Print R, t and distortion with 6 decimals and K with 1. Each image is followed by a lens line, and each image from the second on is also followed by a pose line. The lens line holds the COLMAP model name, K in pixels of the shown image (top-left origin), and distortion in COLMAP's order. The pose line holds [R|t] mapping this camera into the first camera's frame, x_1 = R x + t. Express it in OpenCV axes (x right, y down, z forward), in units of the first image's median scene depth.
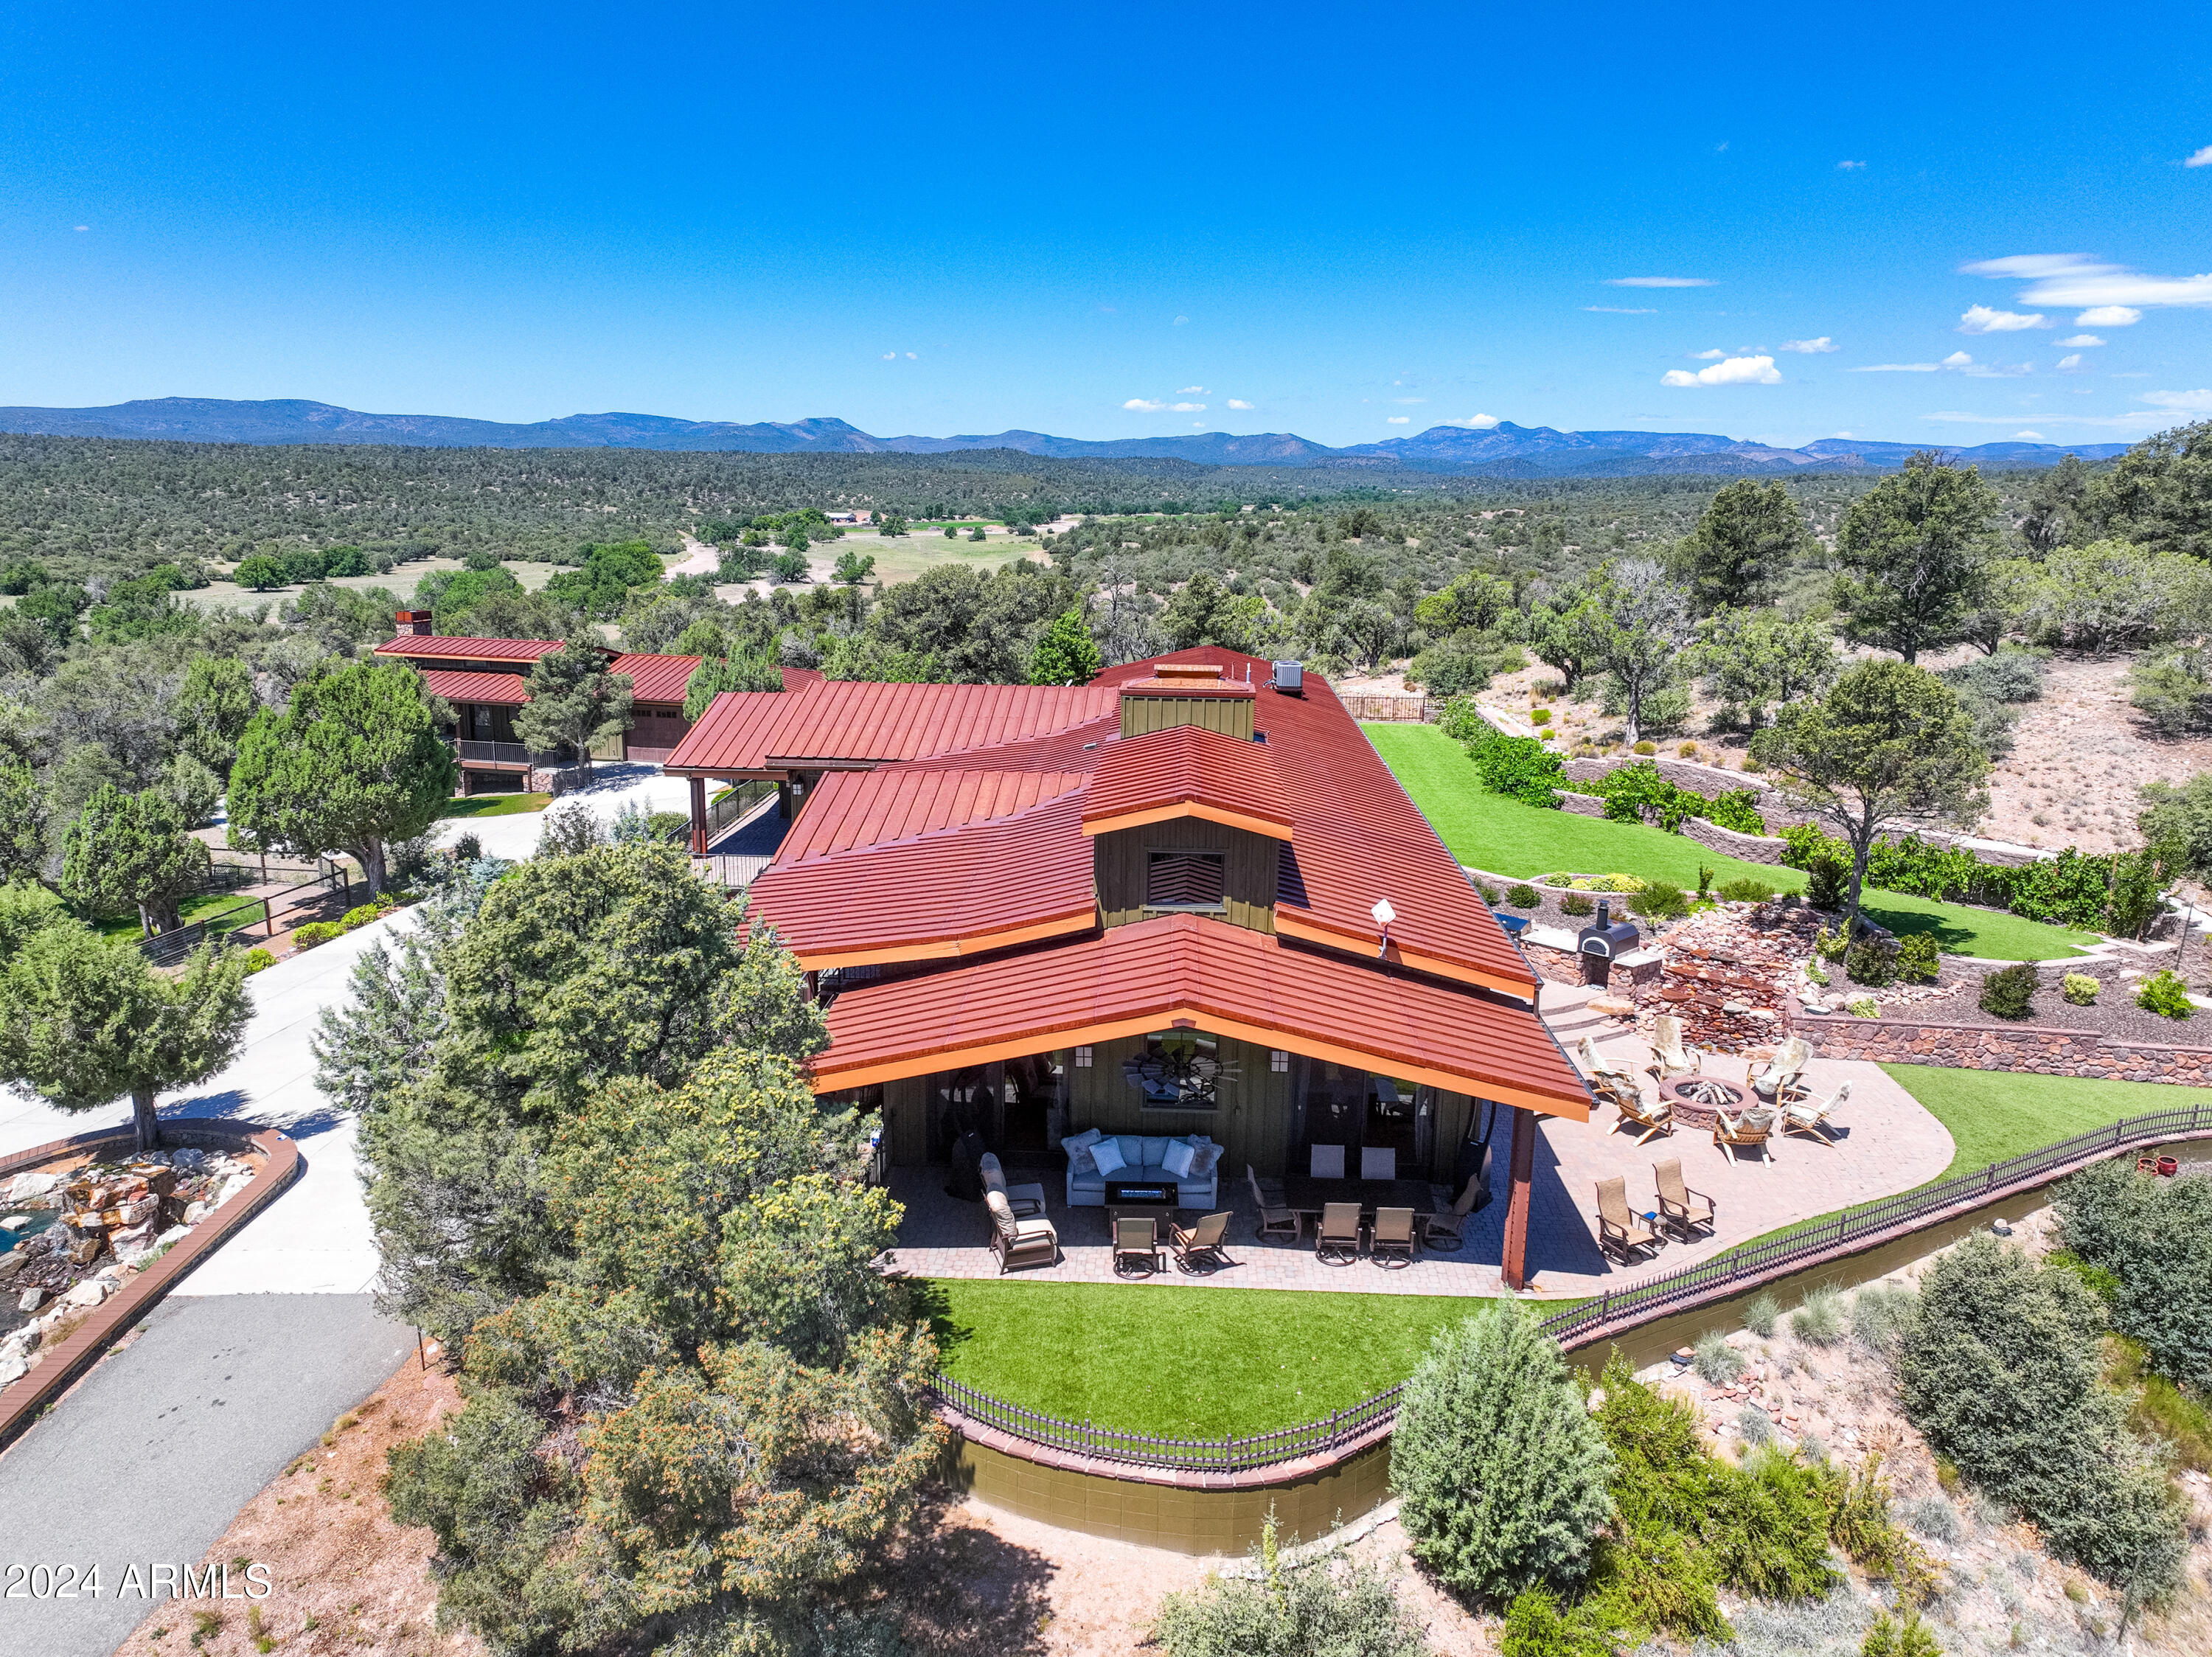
lens RADIAL K [[1560.2, 0, 1106.2], [0, 1560.2, 831.6], [0, 0, 1]] dist [-0.002151, 0.024315]
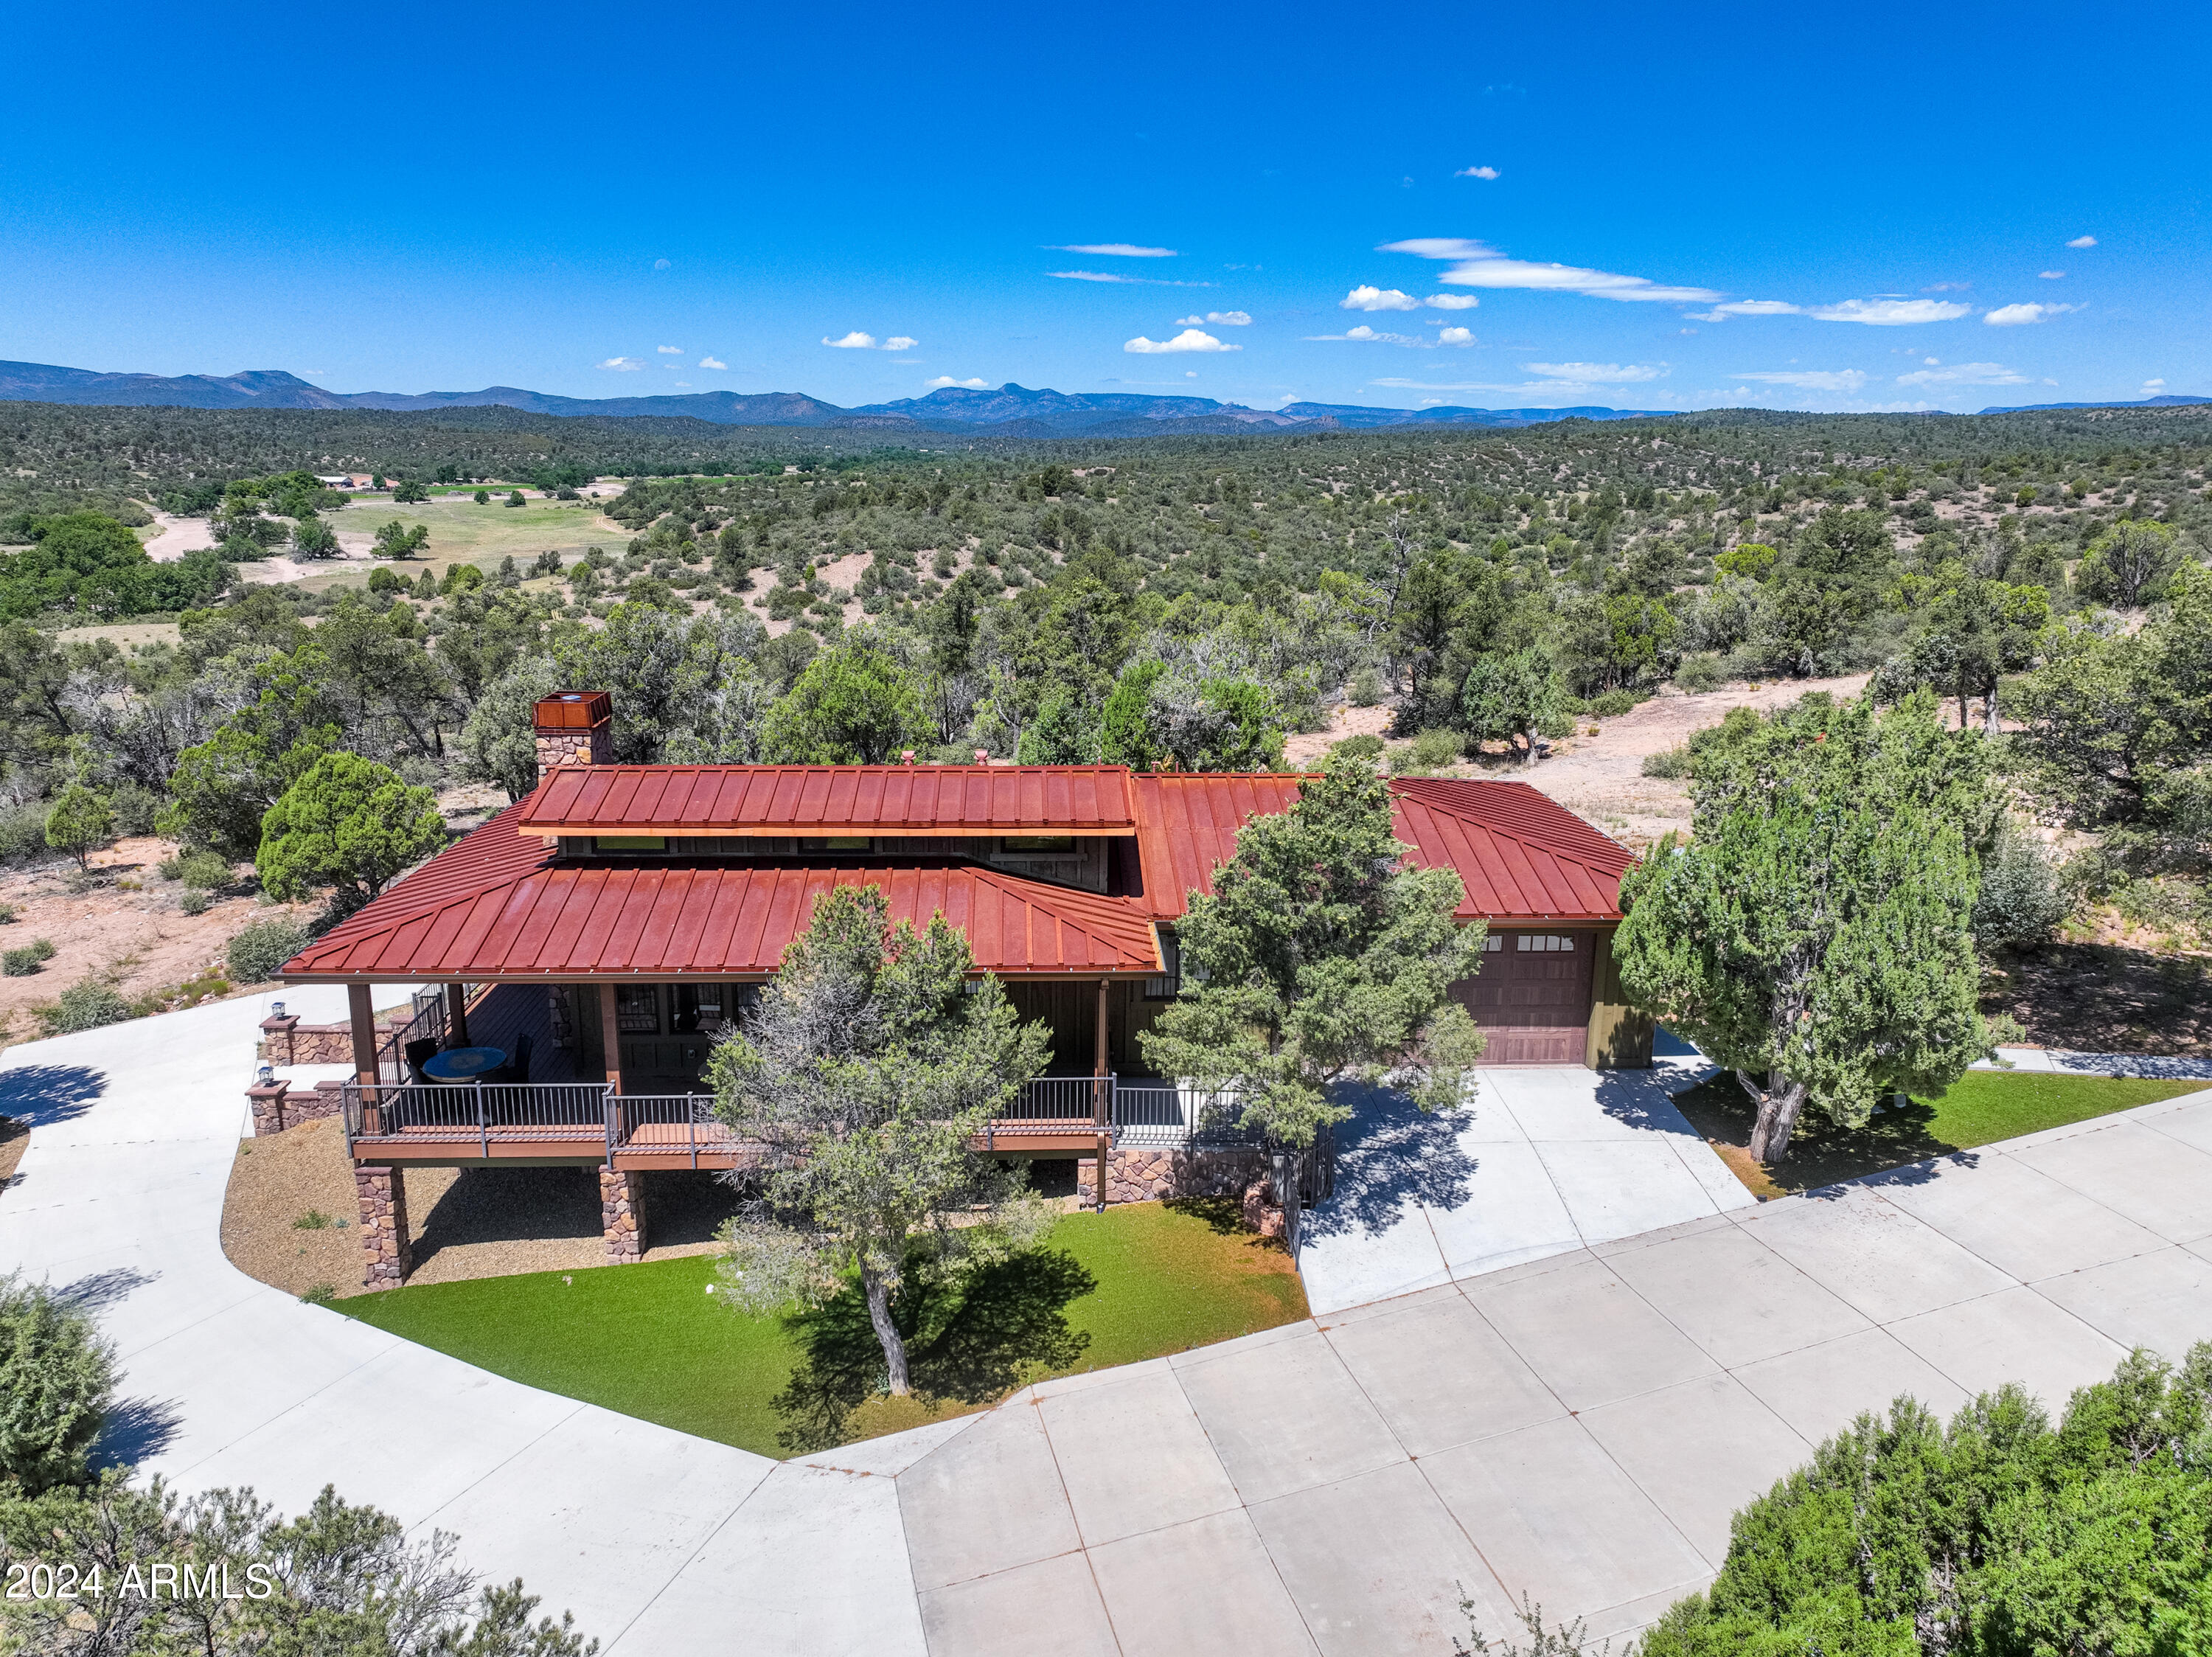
lens RADIAL K [[1560.2, 0, 1106.5], [0, 1560.2, 825.8], [0, 0, 1]] dist [-0.002151, 0.024315]
pose [[0.953985, -0.073203, 0.290782, -0.054570], [0.067309, 0.997274, 0.030235, -0.014354], [-0.292203, -0.009272, 0.956311, 0.076833]]
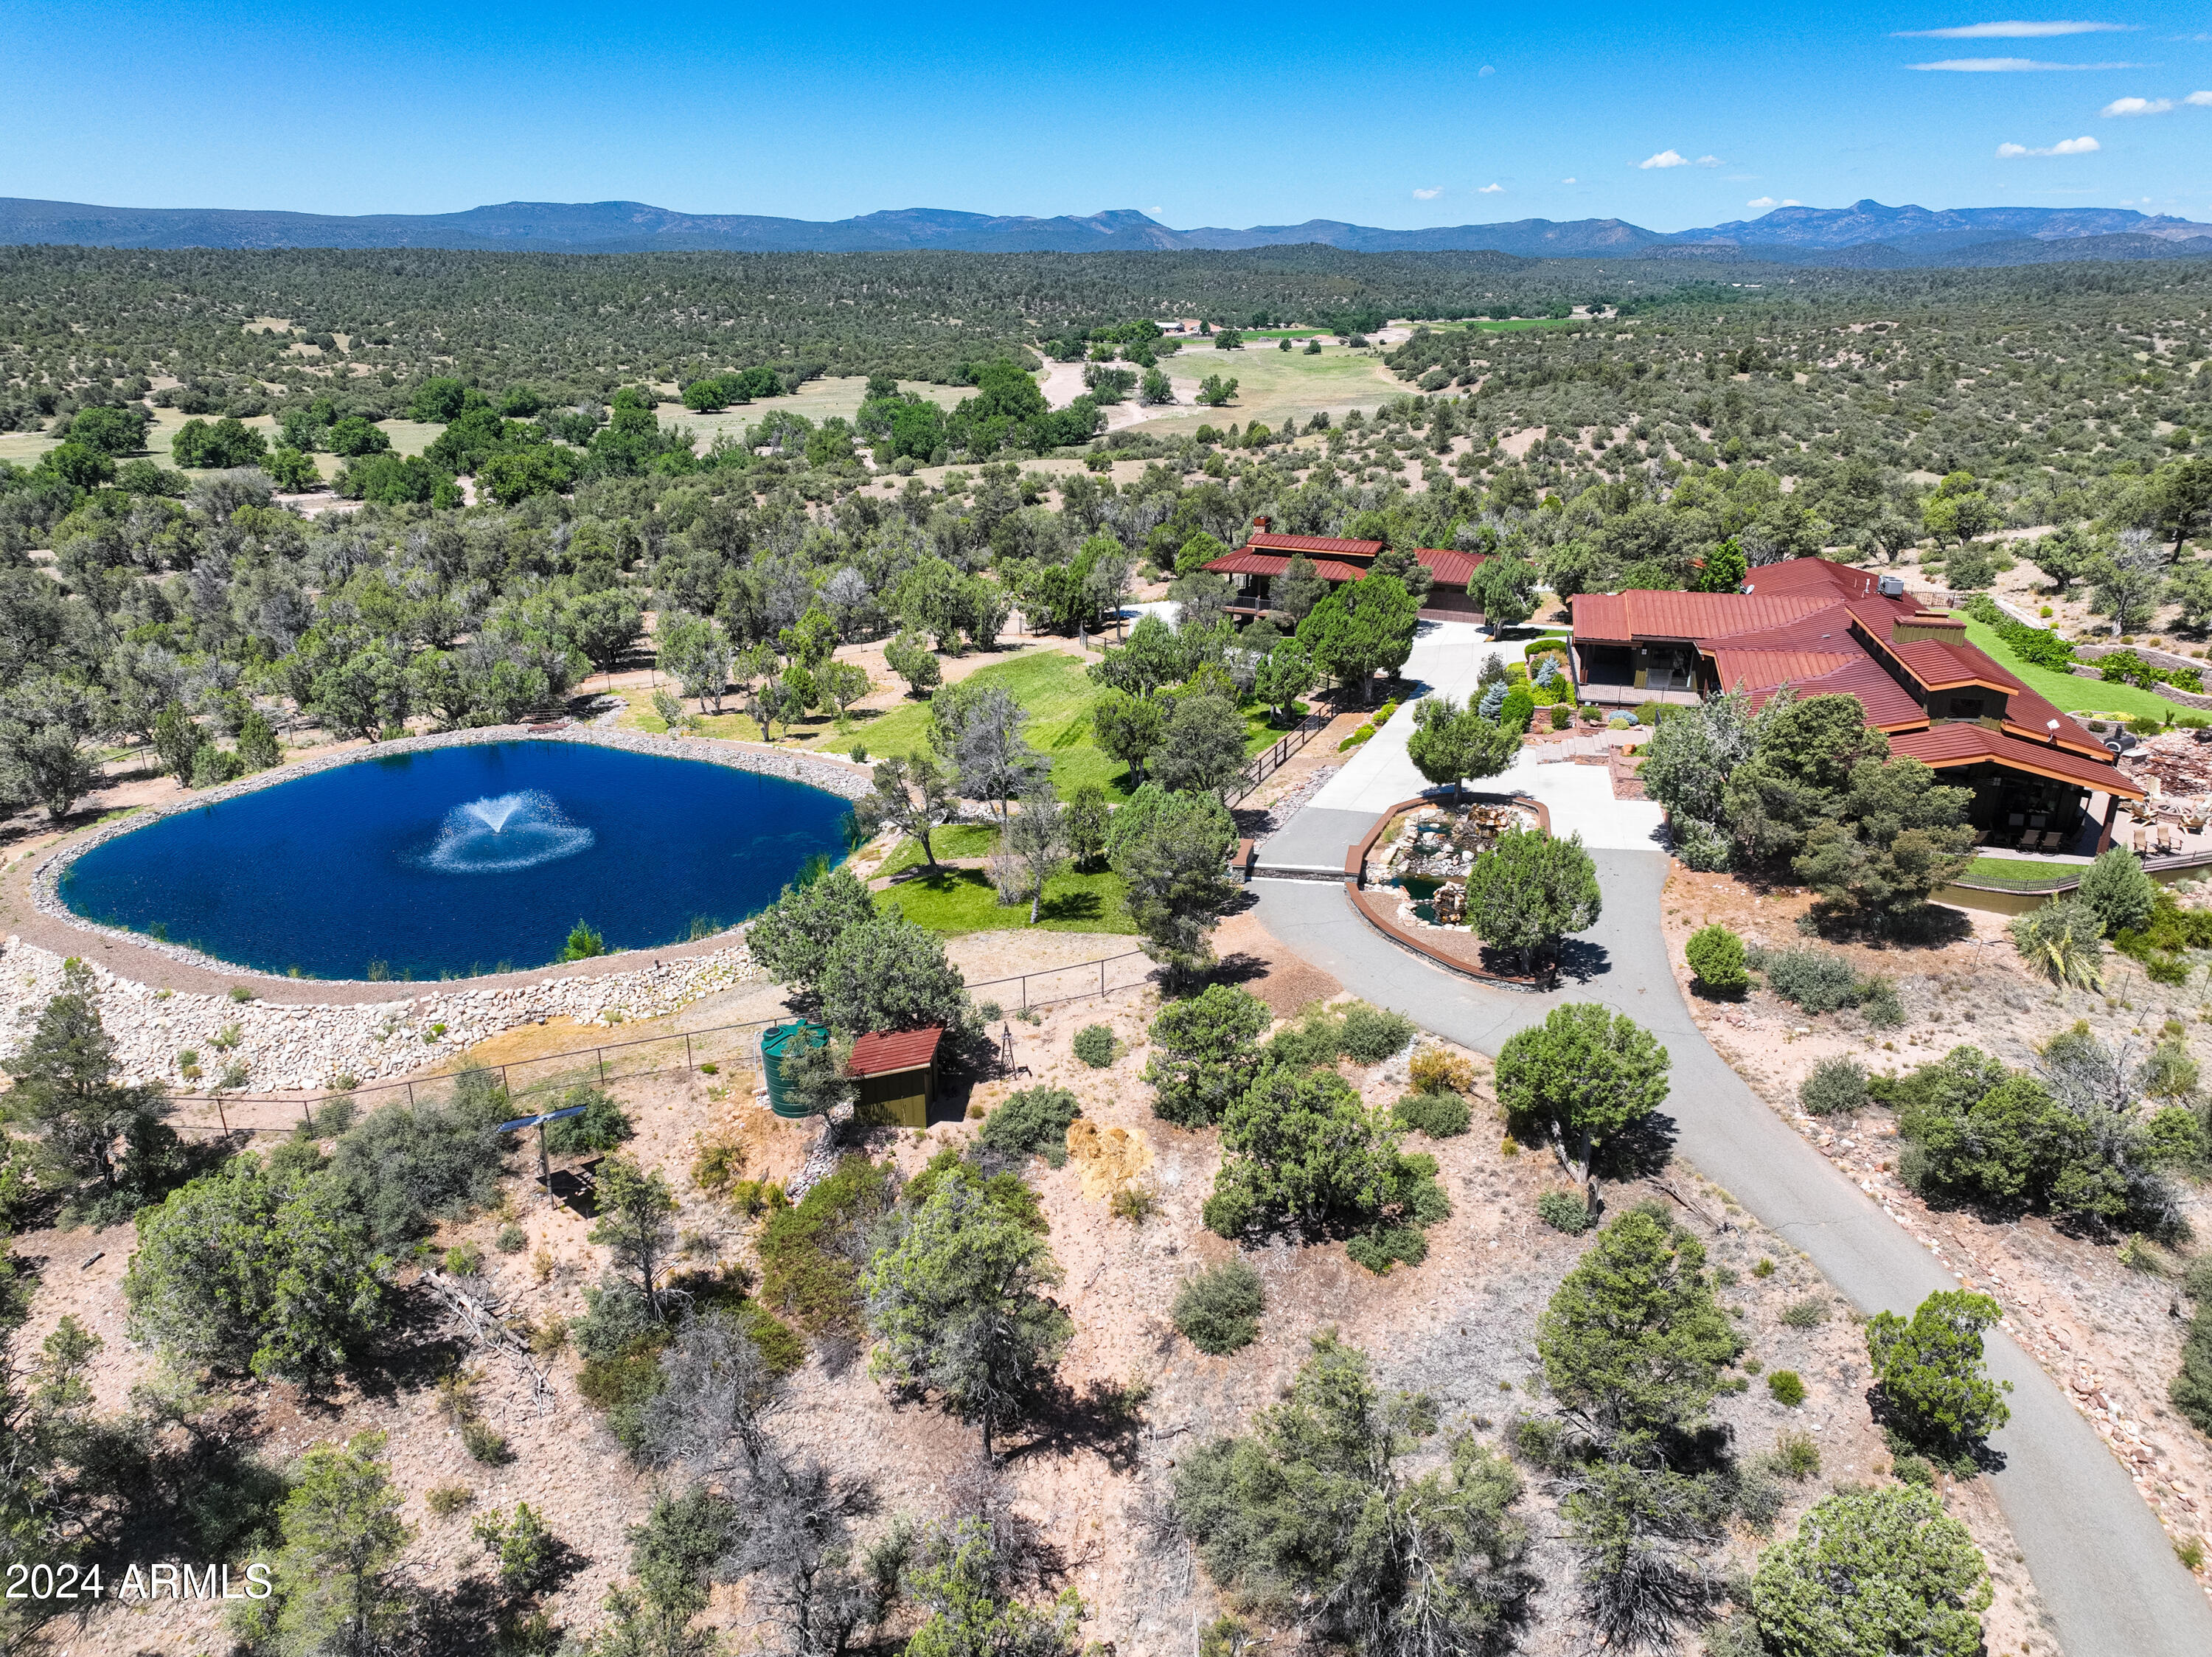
lens RADIAL K [[1560.2, 0, 1108.4], [0, 1560.2, 825.7], [0, 0, 1]] dist [-0.002151, 0.024315]
pose [[0.983895, 0.050147, -0.171567, -0.039076], [-0.029460, 0.992208, 0.121061, -0.002147], [0.176301, -0.114057, 0.977706, -0.078742]]
